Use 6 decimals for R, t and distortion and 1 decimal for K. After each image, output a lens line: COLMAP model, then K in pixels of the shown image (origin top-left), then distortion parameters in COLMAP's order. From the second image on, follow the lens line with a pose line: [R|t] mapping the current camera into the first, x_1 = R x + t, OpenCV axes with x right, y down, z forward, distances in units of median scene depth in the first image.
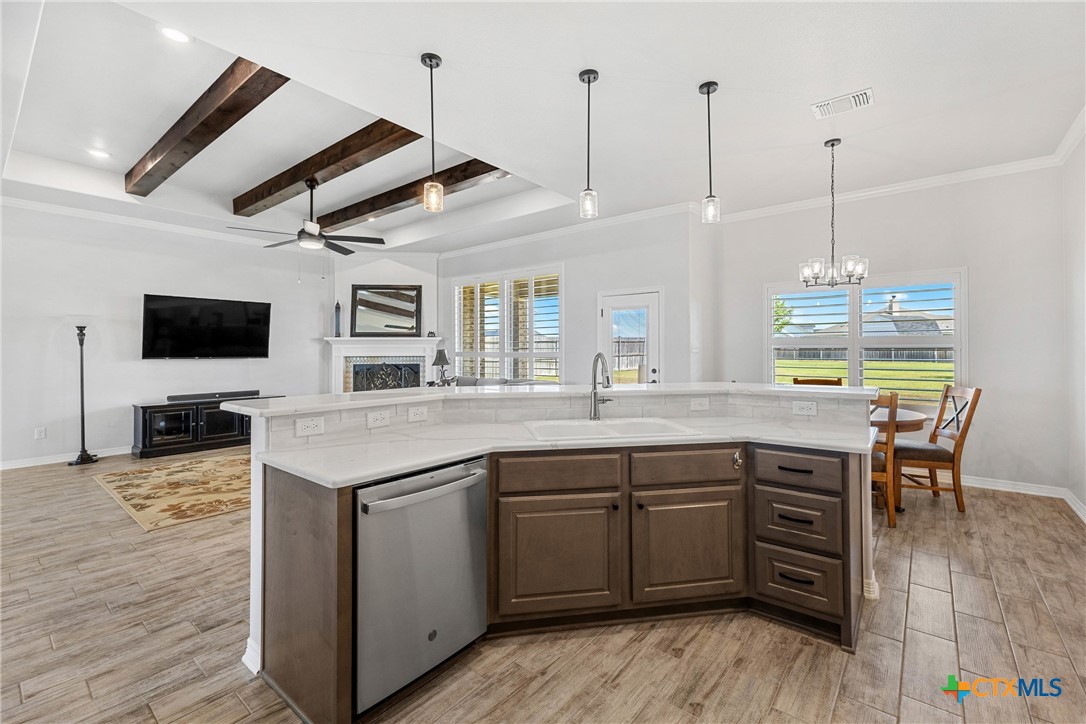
lens RADIAL K [[466.6, 0, 551.6], [0, 466.6, 348.5], [0, 0, 1]] dist [0.001971, -0.001847]
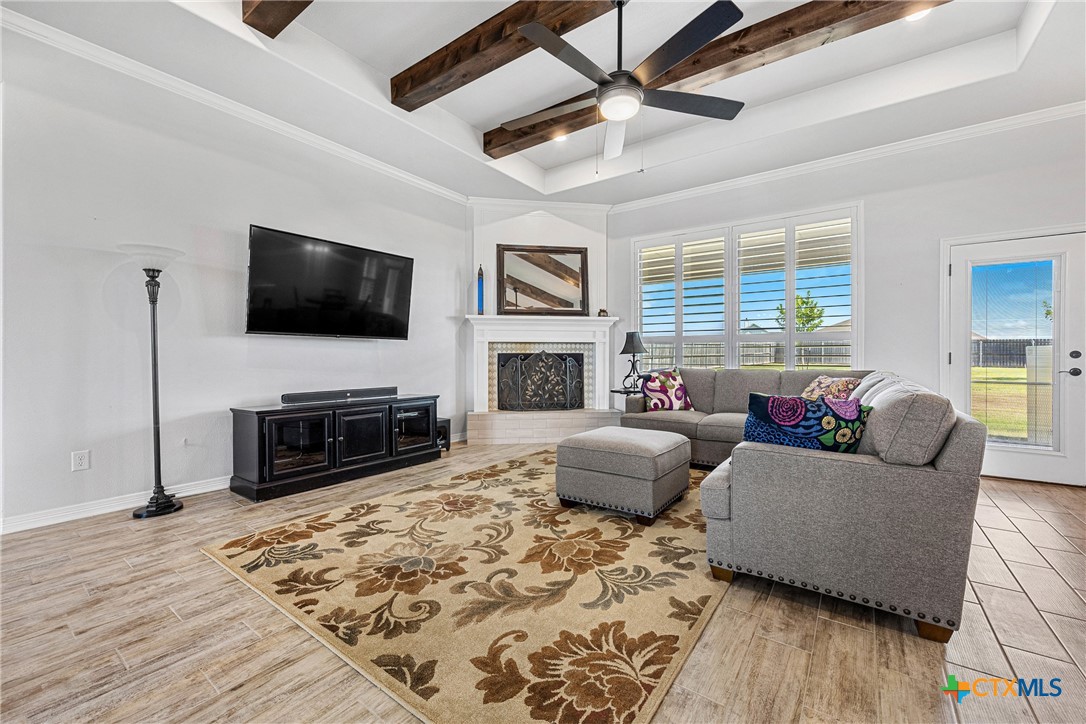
lens RADIAL K [[438.9, 0, 544.4], [0, 438.9, 362.1], [0, 0, 1]] dist [-0.003017, 0.000668]
pose [[0.998820, 0.003280, 0.048445, -0.395128], [-0.004020, 0.999877, 0.015190, 0.038103], [-0.048389, -0.015366, 0.998710, 0.315642]]
